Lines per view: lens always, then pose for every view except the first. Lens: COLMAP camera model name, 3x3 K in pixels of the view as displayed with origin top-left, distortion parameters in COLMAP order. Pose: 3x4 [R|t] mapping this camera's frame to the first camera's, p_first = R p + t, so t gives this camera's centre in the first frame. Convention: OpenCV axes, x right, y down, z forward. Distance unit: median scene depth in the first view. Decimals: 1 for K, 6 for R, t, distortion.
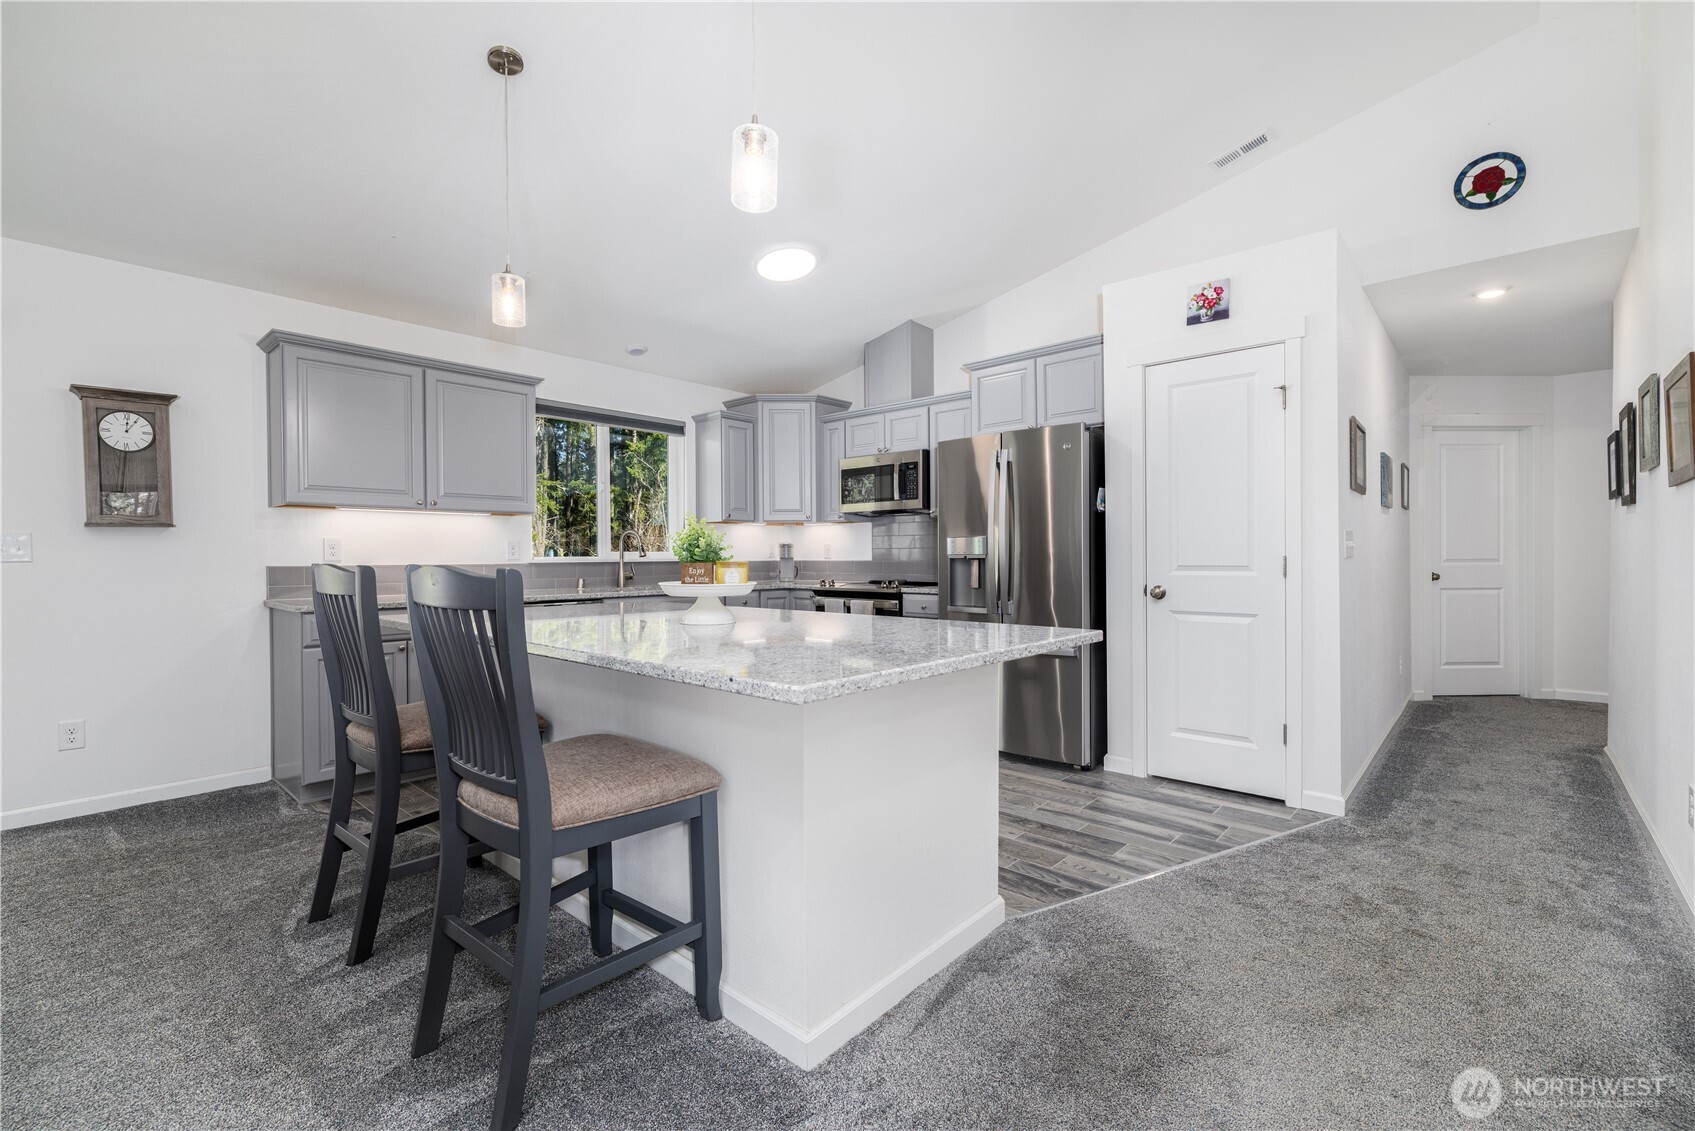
lens RADIAL K [[737.1, 0, 857.2], [0, 737.1, 561.5], [0, 0, 1]] dist [-0.001340, -0.001681]
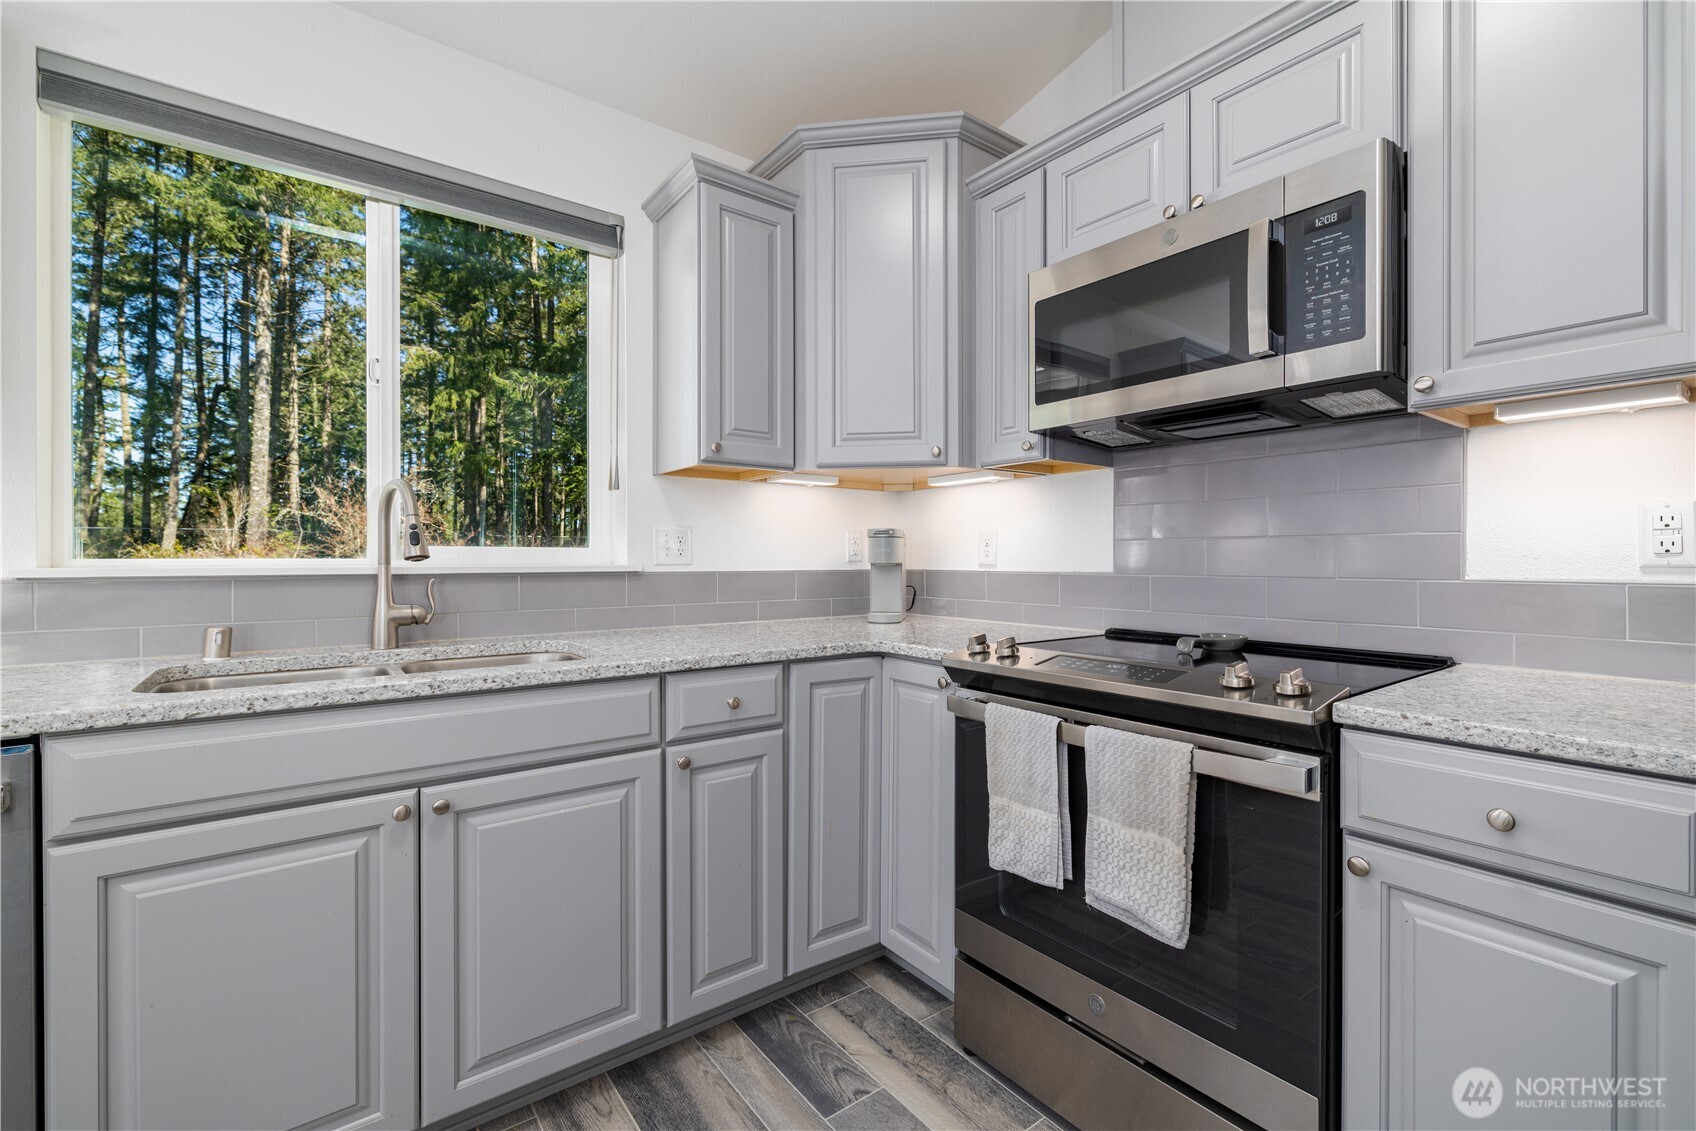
lens RADIAL K [[737.6, 0, 857.4], [0, 737.6, 561.8], [0, 0, 1]] dist [-0.001340, -0.001681]
pose [[0.982772, 0.004416, -0.184768, -0.038546], [-0.004088, 0.999989, 0.002157, -0.007303], [0.184775, -0.001364, 0.982780, 0.663379]]
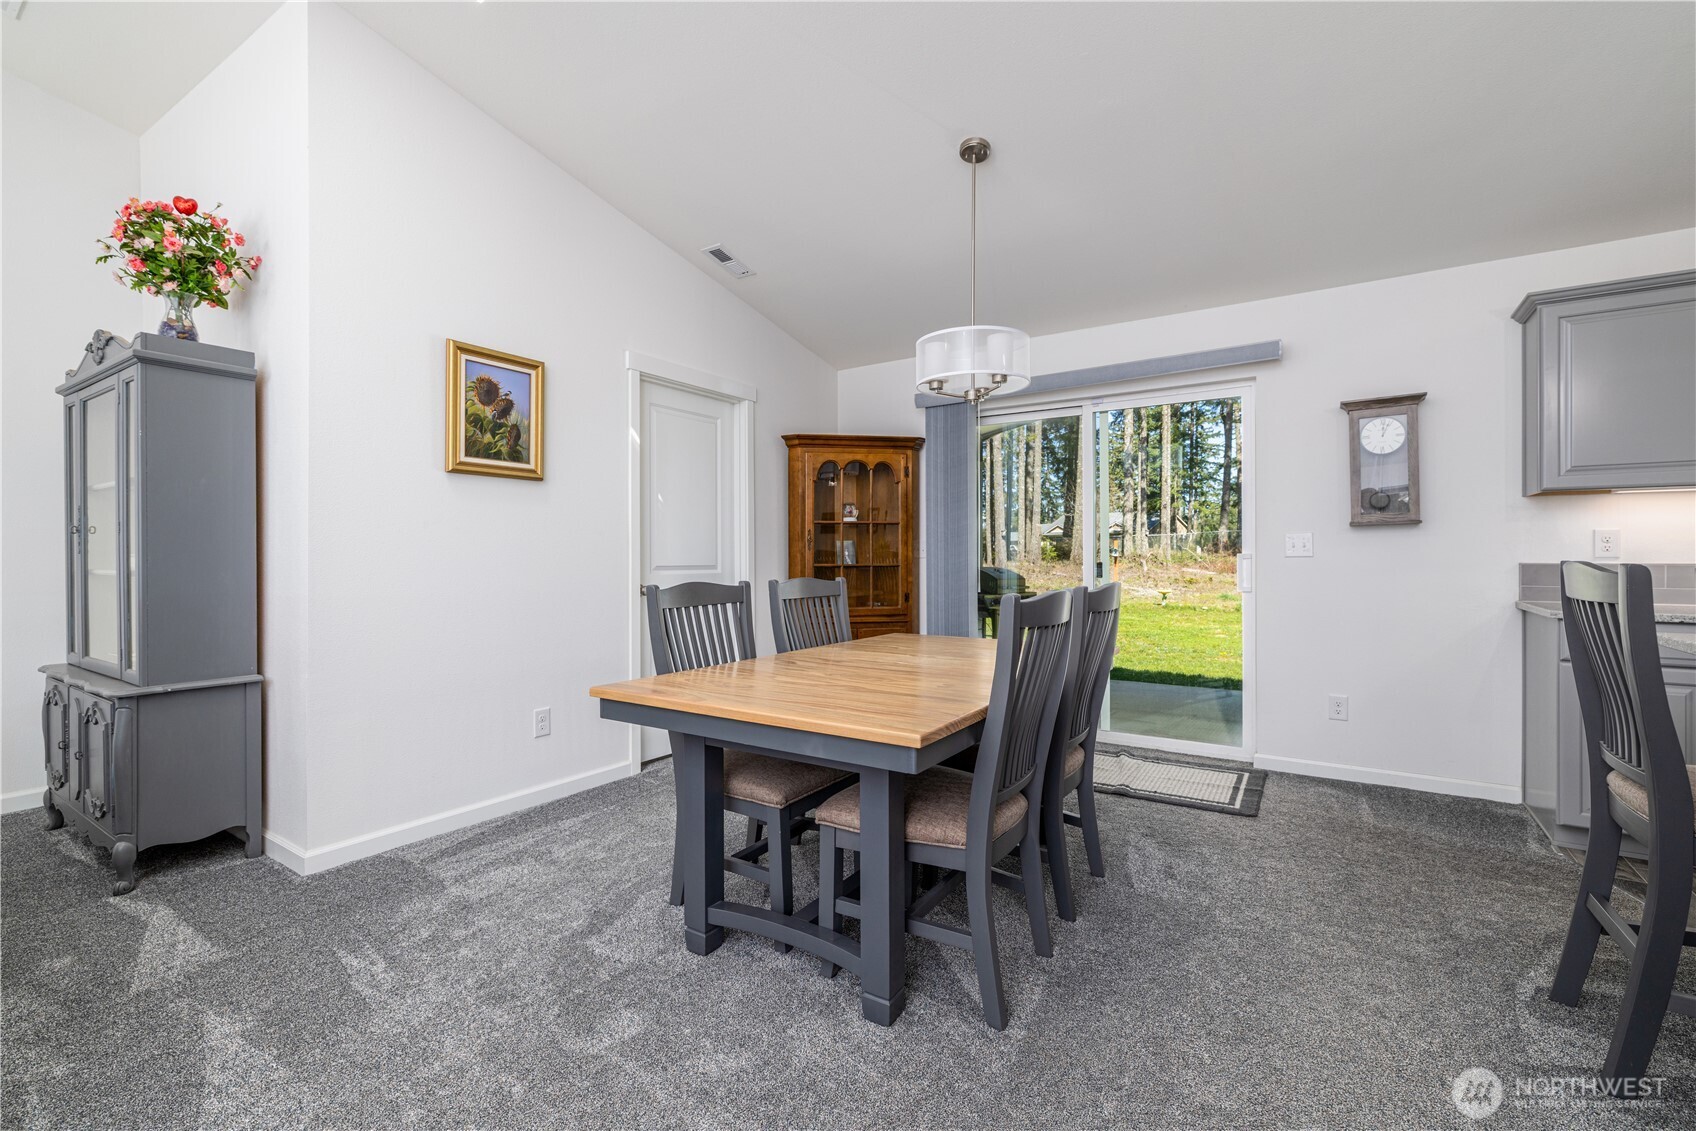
lens RADIAL K [[737.6, 0, 848.2], [0, 737.6, 556.5], [0, 0, 1]] dist [-0.001340, -0.001681]
pose [[0.135681, 0.006059, -0.990734, -0.036109], [-0.007733, 0.999957, 0.005057, 0.000254], [0.990722, 0.006975, 0.135722, 0.090748]]
